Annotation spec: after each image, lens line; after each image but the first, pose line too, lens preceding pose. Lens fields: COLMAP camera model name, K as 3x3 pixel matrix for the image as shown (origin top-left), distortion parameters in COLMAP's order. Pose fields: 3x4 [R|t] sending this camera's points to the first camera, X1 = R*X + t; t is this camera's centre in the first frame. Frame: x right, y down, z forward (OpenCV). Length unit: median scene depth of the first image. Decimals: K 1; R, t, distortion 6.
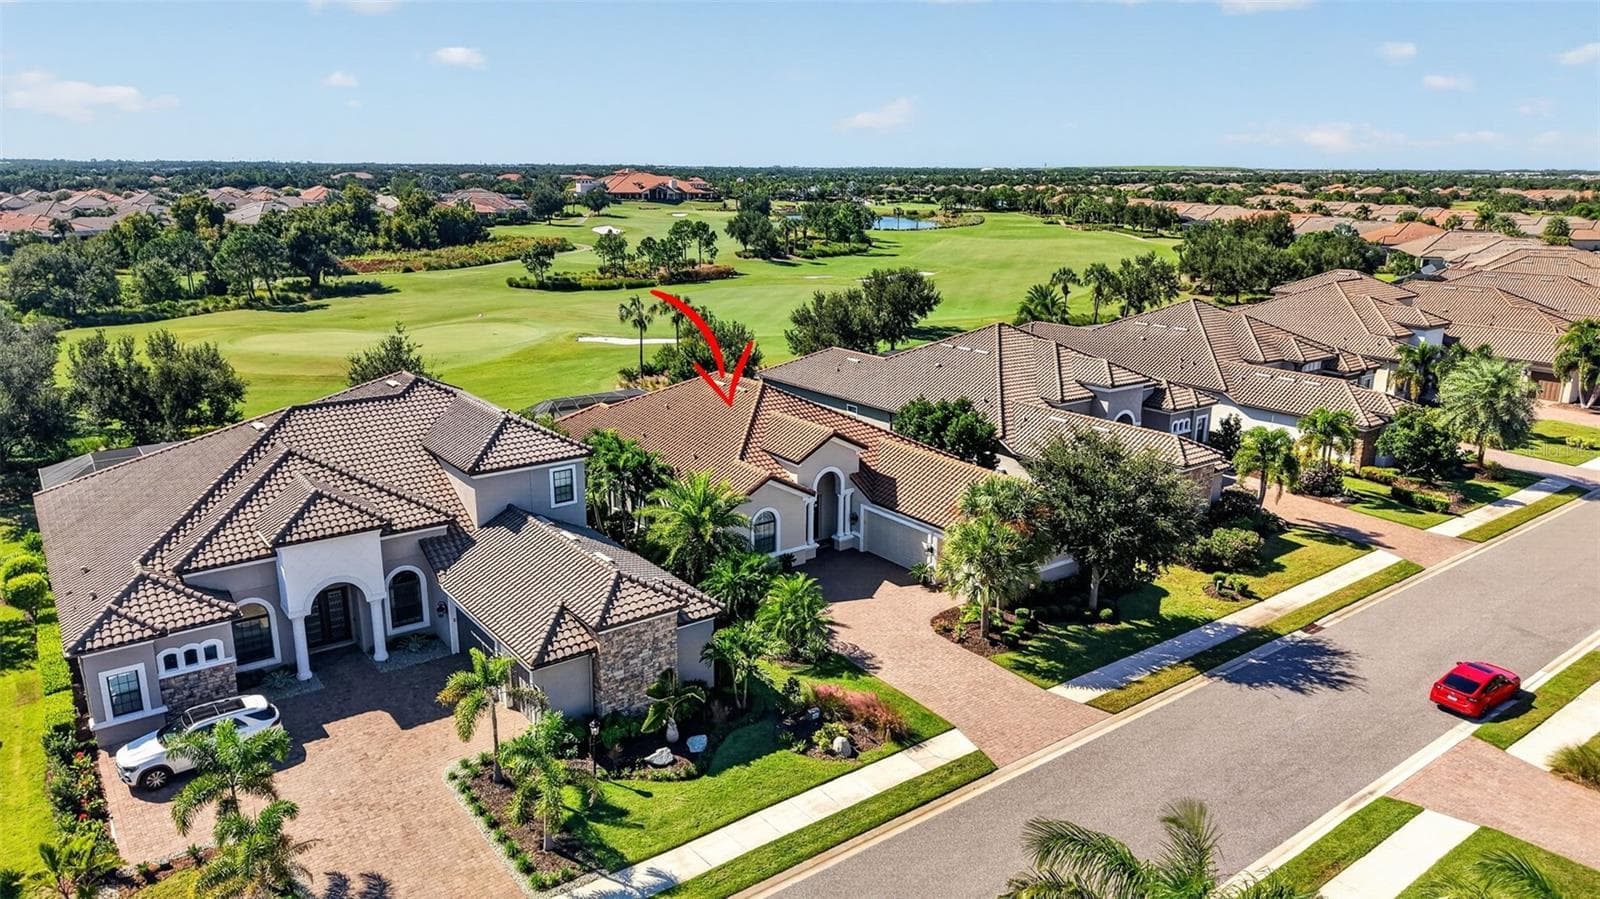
lens RADIAL K [[1062.8, 0, 800.0], [0, 1062.8, 449.5], [0, 0, 1]] dist [0.034780, -0.028137]
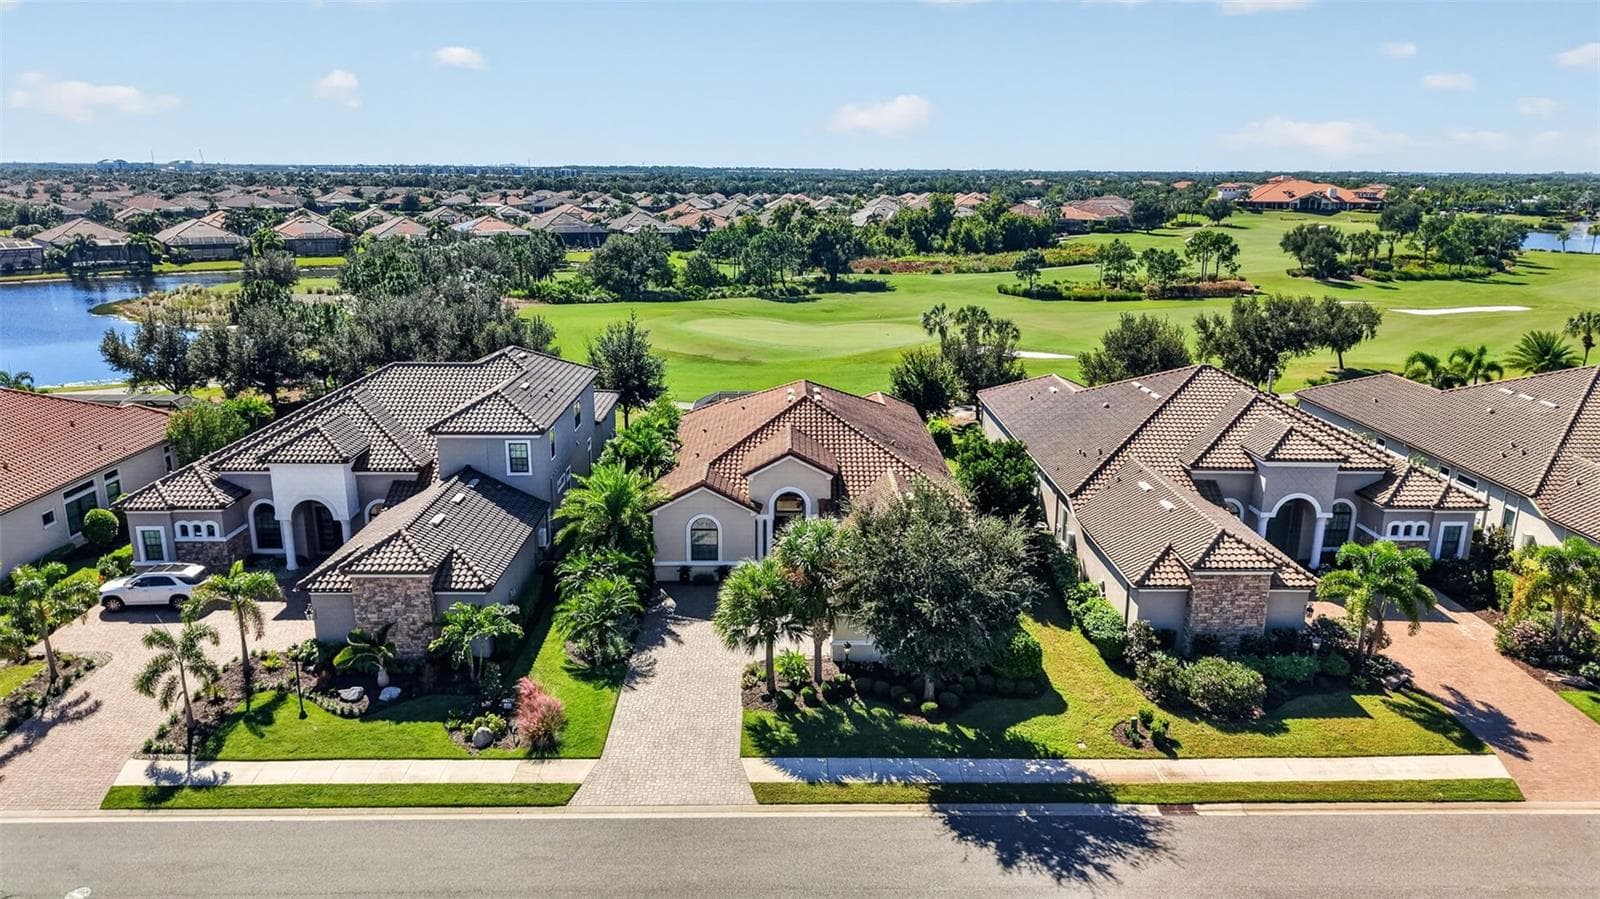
lens RADIAL K [[1062.8, 0, 800.0], [0, 1062.8, 449.5], [0, 0, 1]] dist [0.034780, -0.028137]
pose [[0.809015, 0.148754, -0.568653, 0.650404], [-0.152505, 0.987438, 0.041337, -0.065666], [0.567659, 0.053280, 0.821538, 0.243127]]
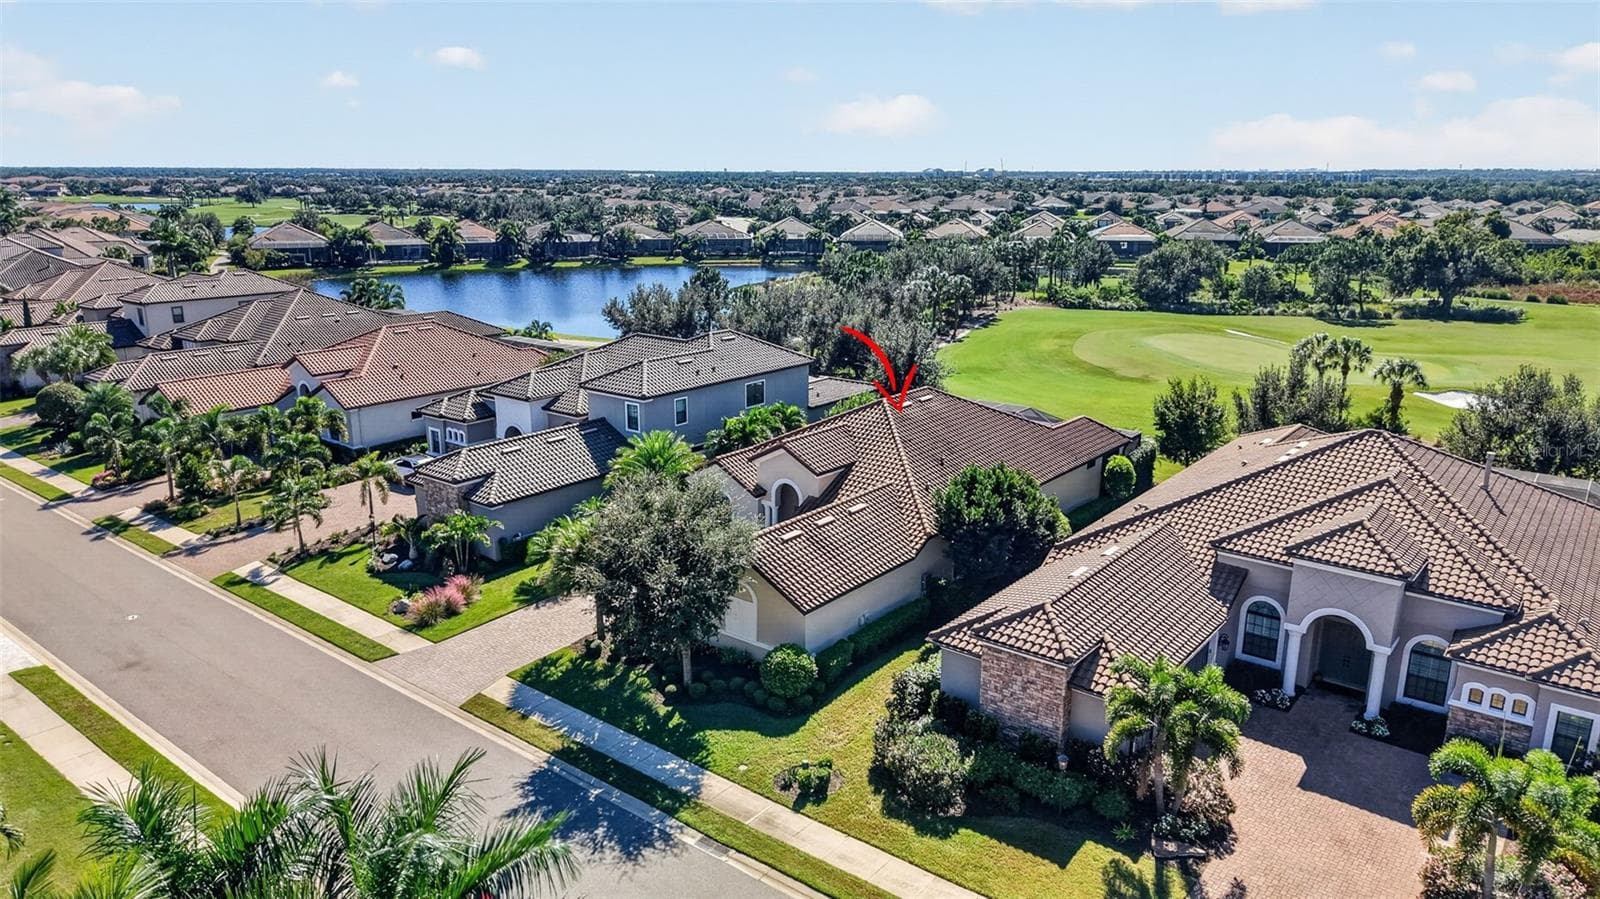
lens RADIAL K [[1062.8, 0, 800.0], [0, 1062.8, 449.5], [0, 0, 1]] dist [0.034780, -0.028137]
pose [[0.251583, 0.238470, -0.937997, 1.080580], [-0.248365, 0.952622, 0.175574, -0.211680], [0.935426, 0.188794, 0.298891, 0.801688]]
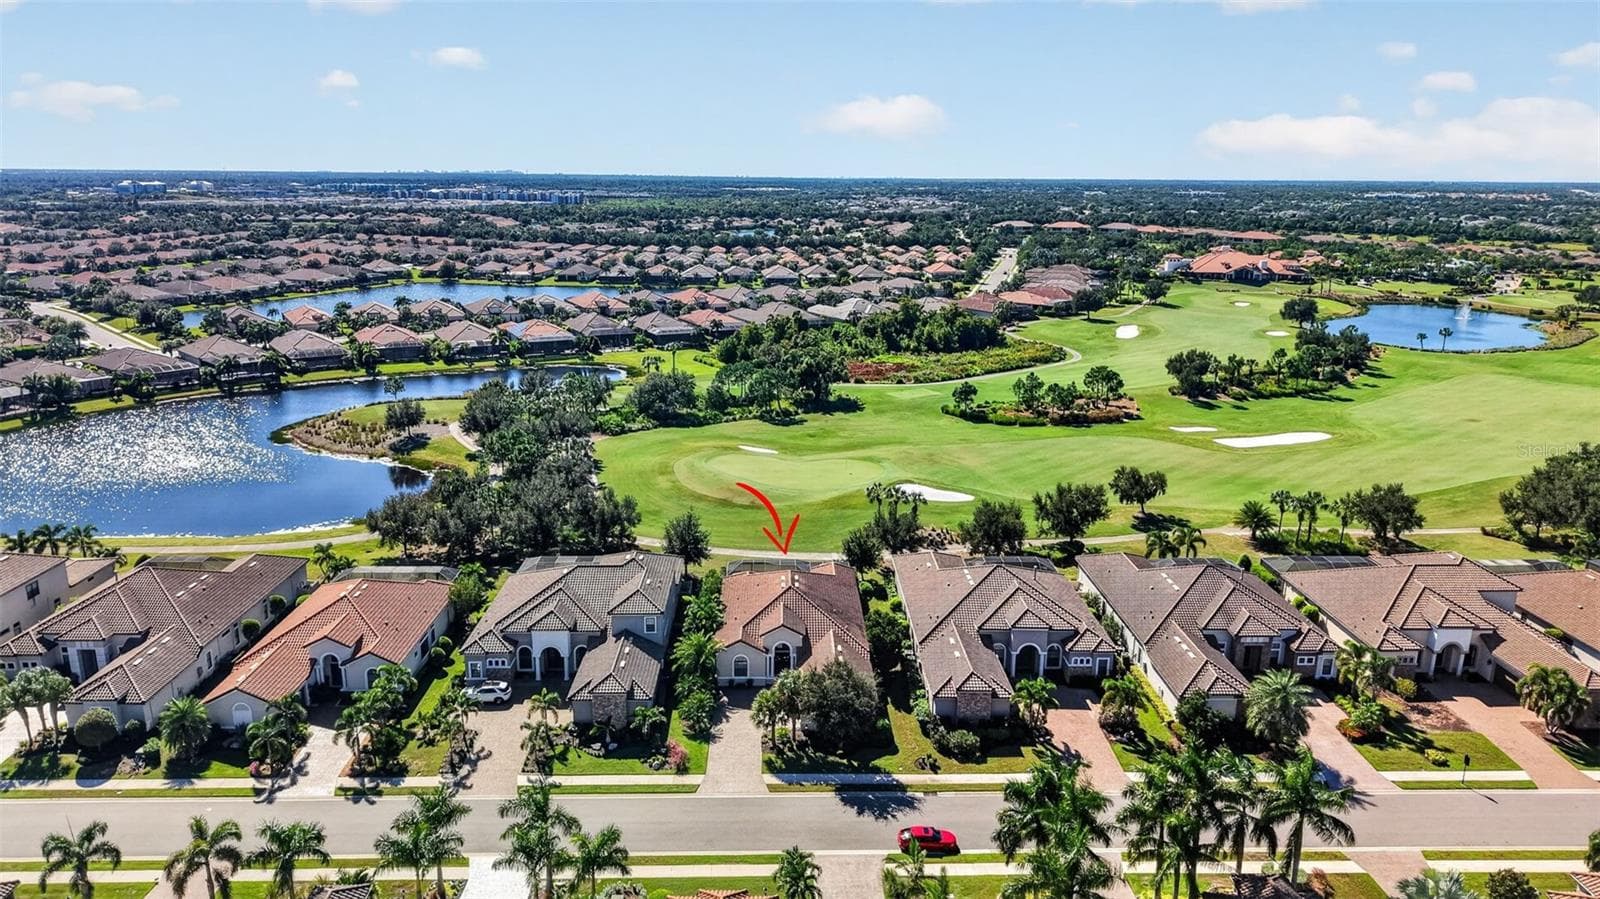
lens RADIAL K [[1052.9, 0, 802.3], [0, 1052.9, 455.2], [0, 0, 1]] dist [0.081526, -0.118675]
pose [[0.812715, 0.150190, -0.562972, 1.268702], [-0.154329, 0.987186, 0.040571, -0.469436], [0.561851, 0.053910, 0.825480, -0.717871]]
